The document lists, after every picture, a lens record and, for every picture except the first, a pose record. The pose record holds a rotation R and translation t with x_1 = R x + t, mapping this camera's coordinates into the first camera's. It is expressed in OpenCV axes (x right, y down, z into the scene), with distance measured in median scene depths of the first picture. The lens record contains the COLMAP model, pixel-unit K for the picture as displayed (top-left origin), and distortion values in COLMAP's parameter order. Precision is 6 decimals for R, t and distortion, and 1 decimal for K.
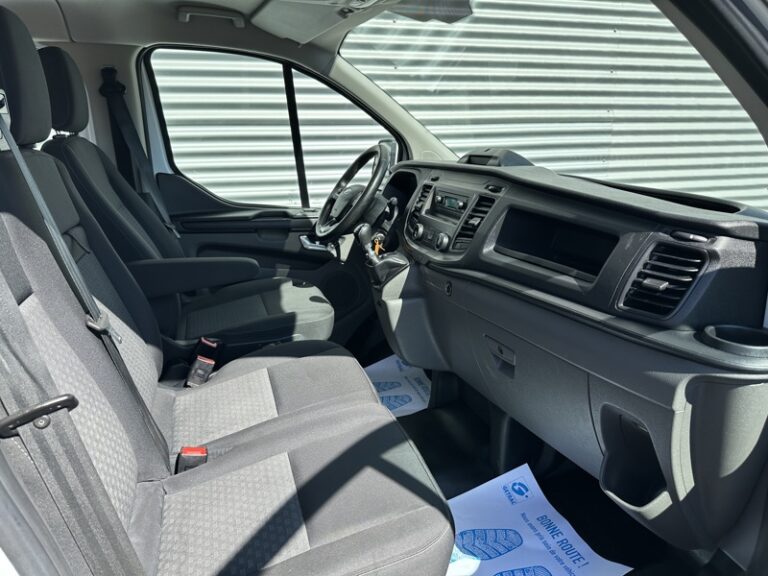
lens RADIAL K [[540.1, 0, 385.3], [0, 540.1, 279.9], [0, 0, 1]] dist [0.092231, -0.135863]
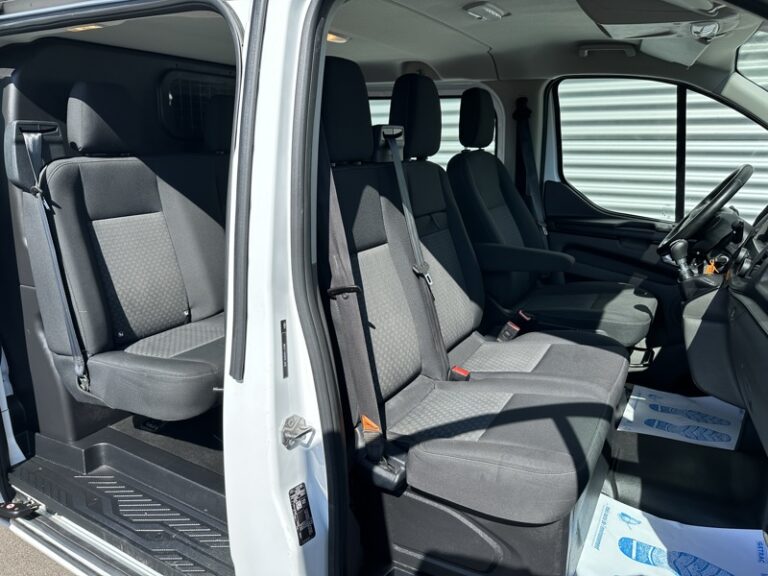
lens RADIAL K [[540.1, 0, 385.3], [0, 540.1, 279.9], [0, 0, 1]] dist [0.092231, -0.135863]
pose [[0.680356, 0.193452, -0.706889, 0.277402], [-0.203597, 0.976457, 0.071268, 0.008678], [0.704034, 0.095433, 0.703725, -0.100096]]
